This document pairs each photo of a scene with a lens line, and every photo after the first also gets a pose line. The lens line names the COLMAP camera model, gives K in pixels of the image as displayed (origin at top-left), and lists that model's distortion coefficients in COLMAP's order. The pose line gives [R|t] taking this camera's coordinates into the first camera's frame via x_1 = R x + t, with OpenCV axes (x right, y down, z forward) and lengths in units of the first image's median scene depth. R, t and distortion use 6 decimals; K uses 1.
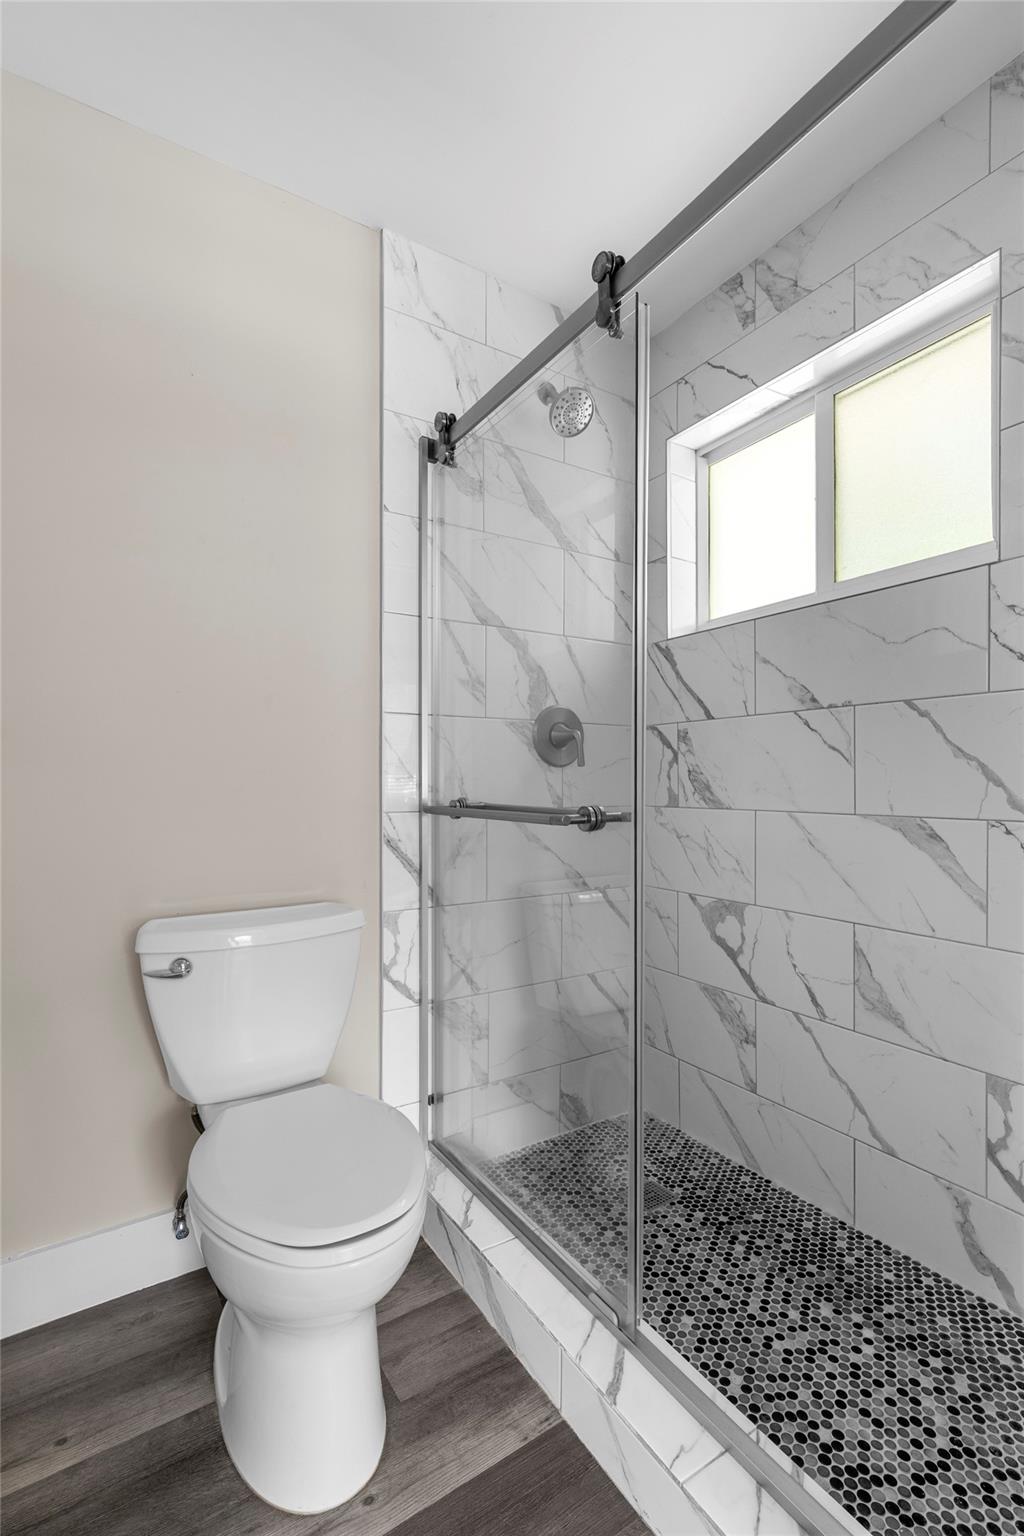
lens RADIAL K [[690.2, 0, 515.3], [0, 690.2, 786.7], [0, 0, 1]] dist [0.003835, -0.001654]
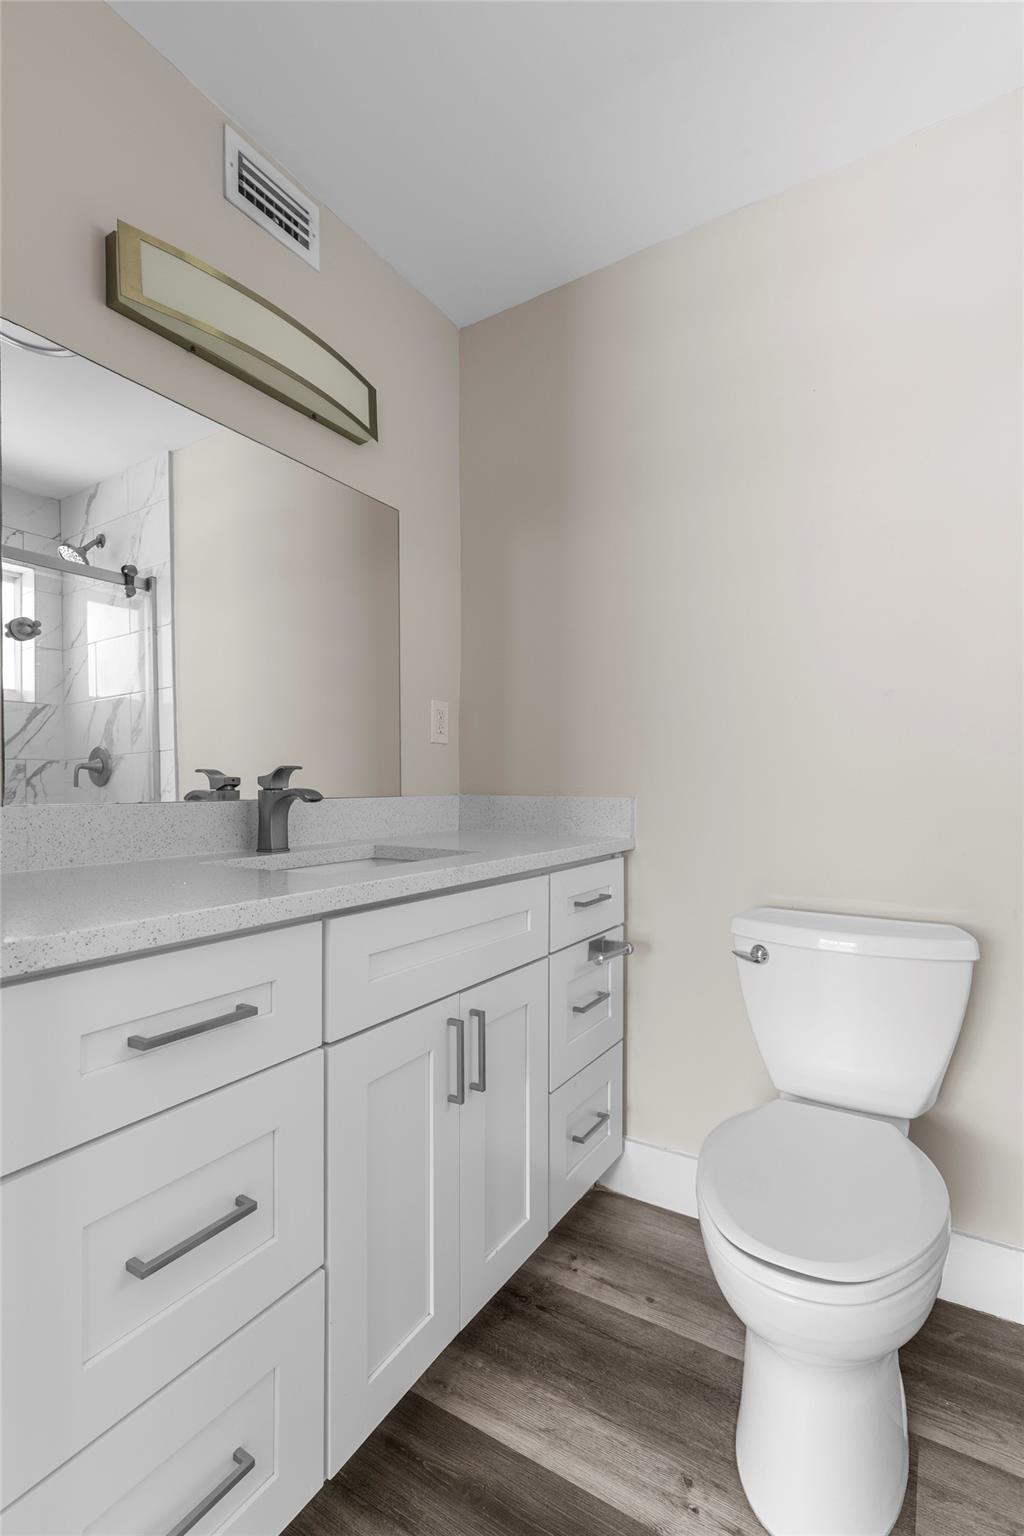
lens RADIAL K [[696.6, 0, 546.1], [0, 696.6, 785.2], [0, 0, 1]] dist [0.001533, -0.000362]
pose [[0.448896, 0.005717, -0.893566, 0.241855], [-0.011082, 0.999938, 0.000830, -0.000256], [0.893515, 0.009530, 0.448931, 0.146696]]
